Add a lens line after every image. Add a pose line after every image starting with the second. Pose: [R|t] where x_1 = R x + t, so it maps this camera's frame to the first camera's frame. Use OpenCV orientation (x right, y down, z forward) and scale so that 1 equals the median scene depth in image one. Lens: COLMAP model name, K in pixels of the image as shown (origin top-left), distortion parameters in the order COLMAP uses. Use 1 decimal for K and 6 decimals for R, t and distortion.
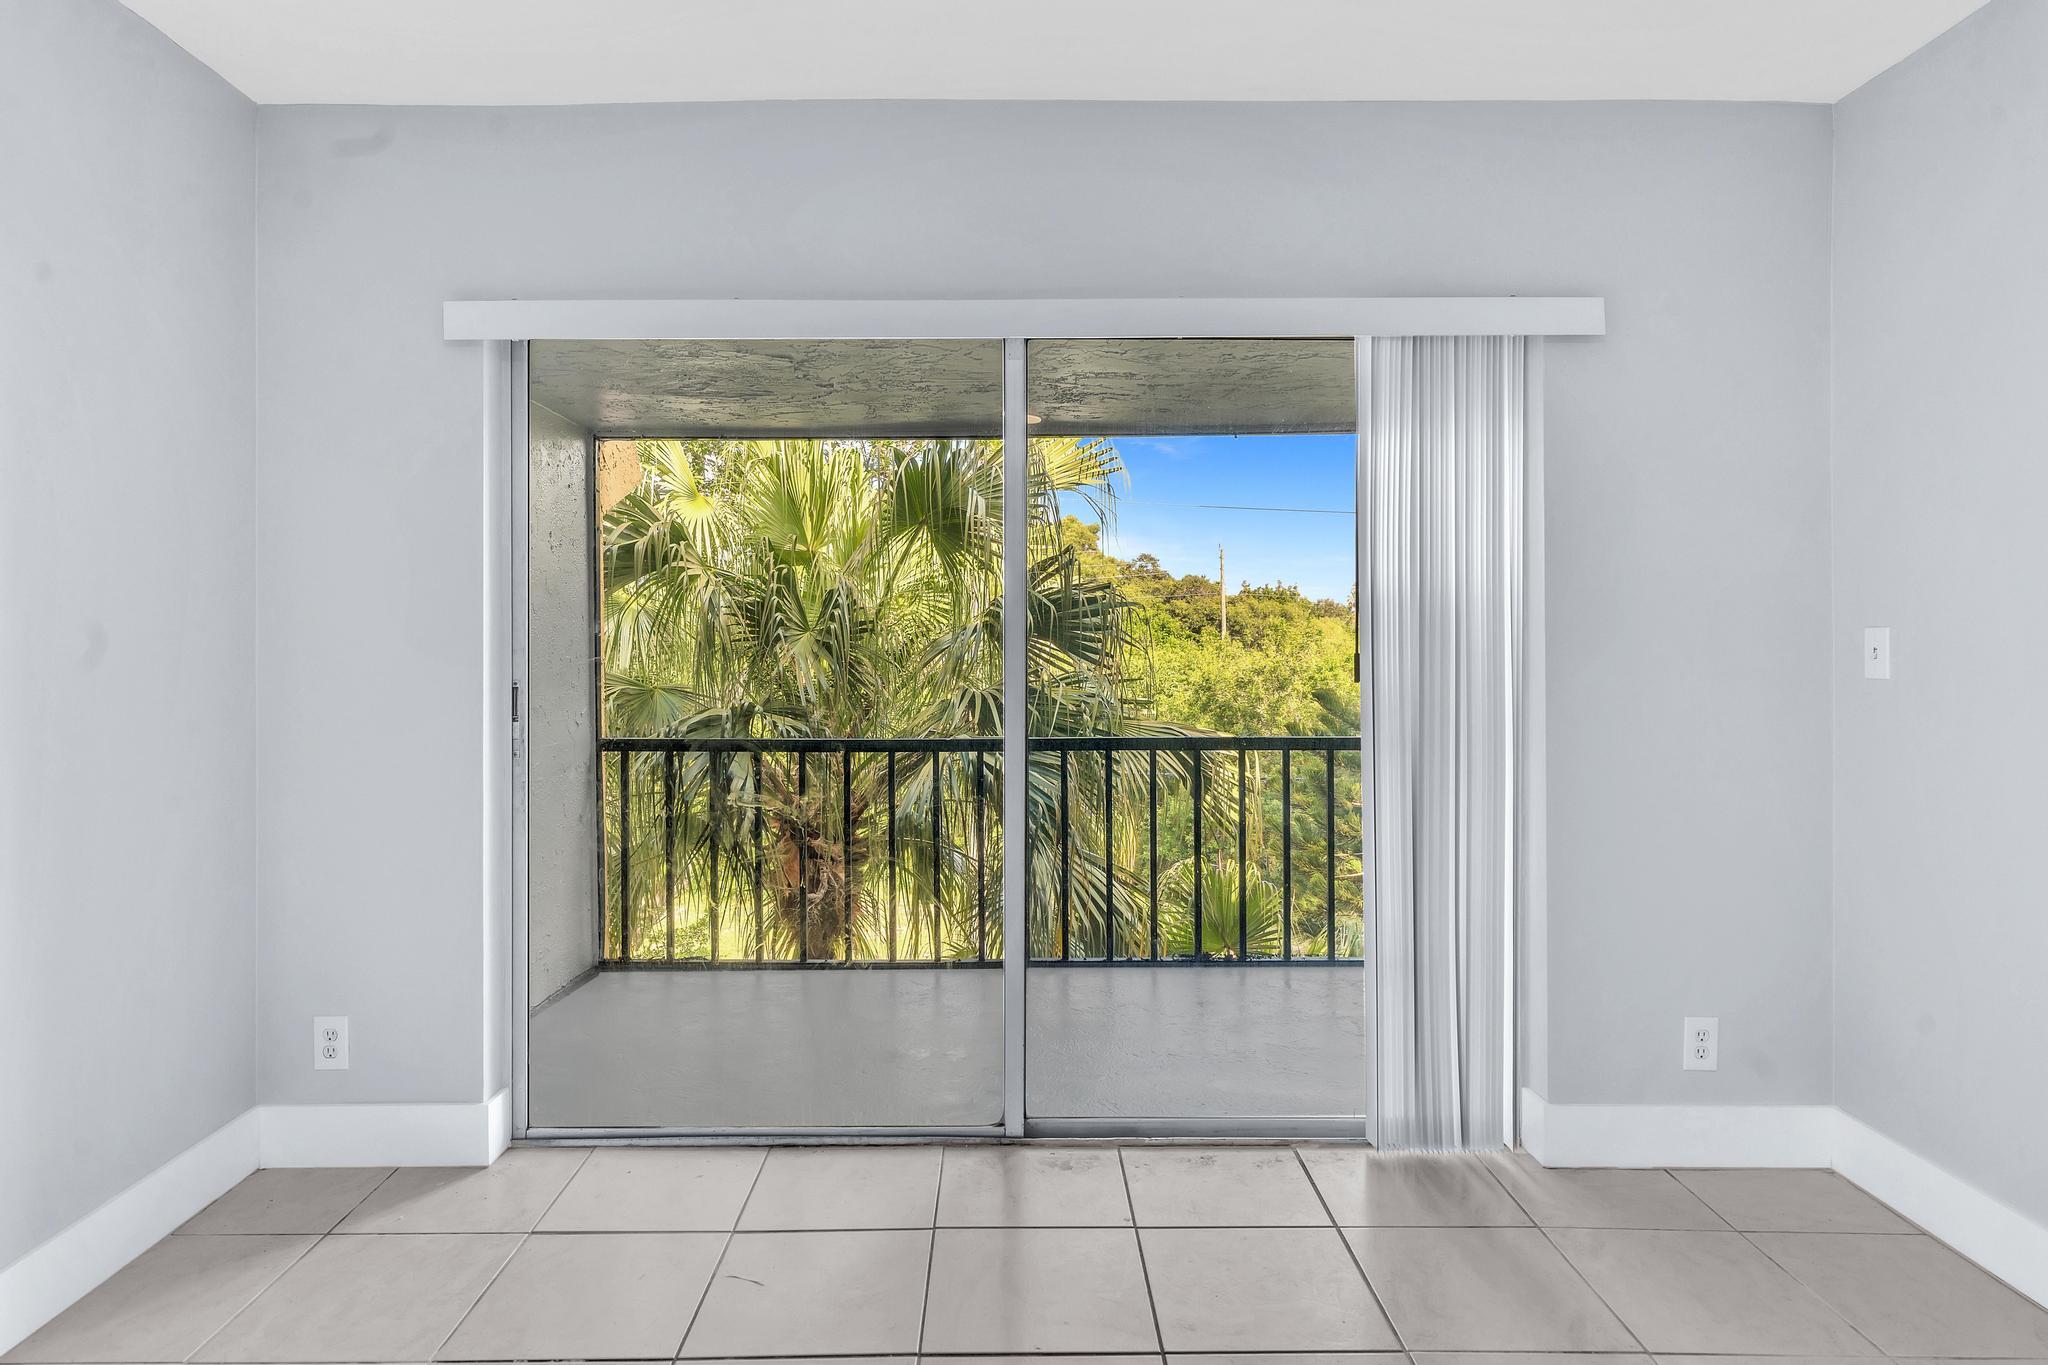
lens RADIAL K [[1000.4, 0, 1009.5], [0, 1000.4, 644.5], [0, 0, 1]] dist [-0.002921, -0.000271]
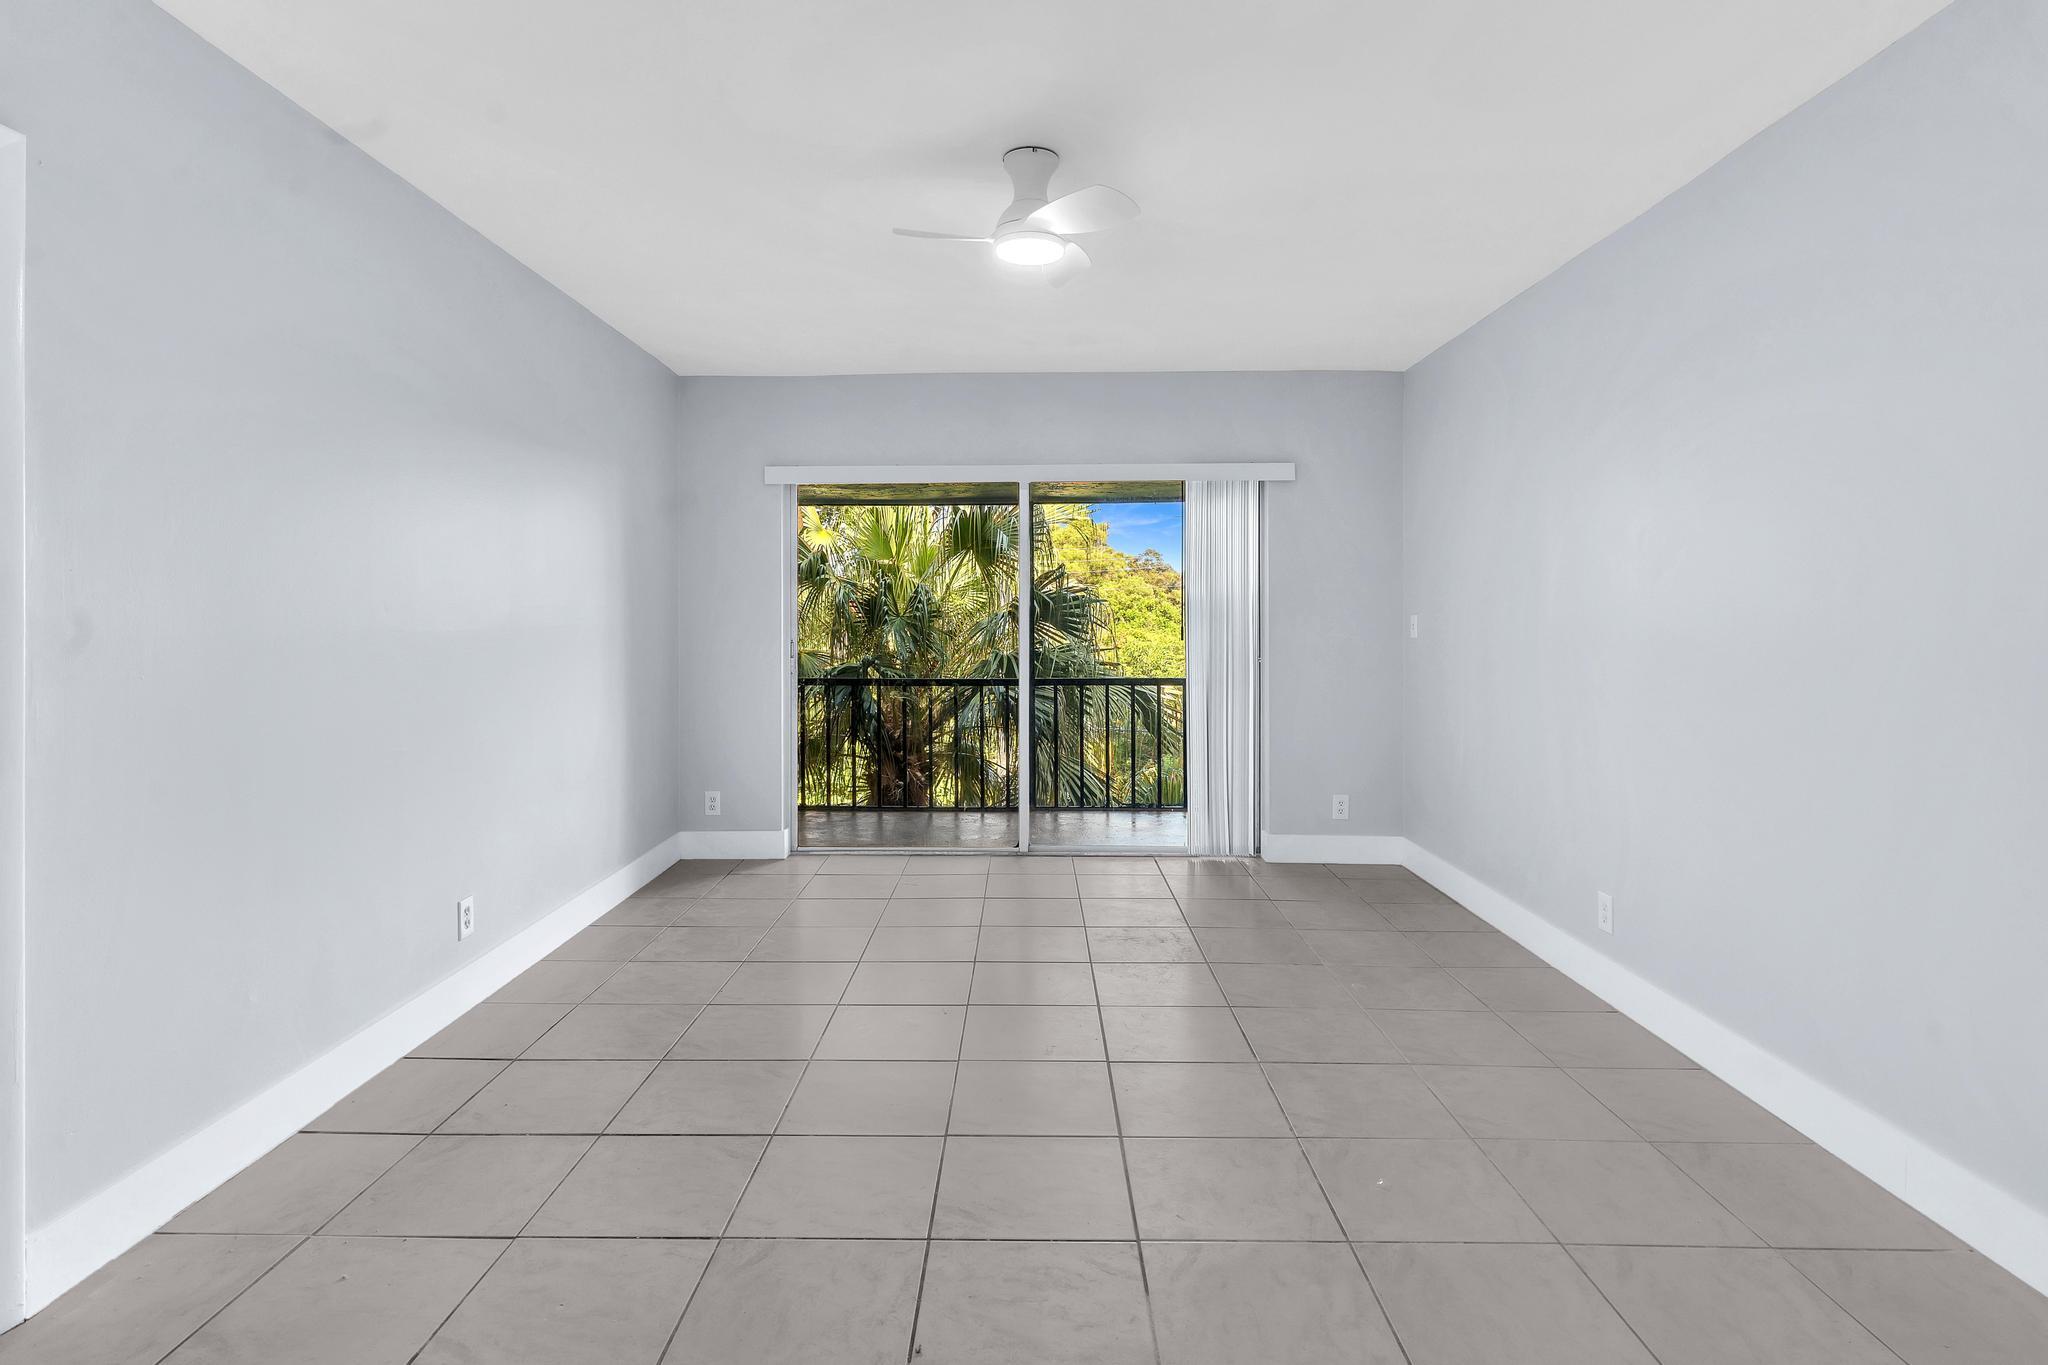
lens RADIAL K [[1154.0, 0, 1023.6], [0, 1154.0, 626.4], [0, 0, 1]] dist [-0.006794, -0.001136]
pose [[0.999935, 0.000120, -0.011430, 0.021917], [-0.000187, 0.999983, -0.005838, 0.014538], [0.011429, 0.005840, 0.999918, -0.944682]]
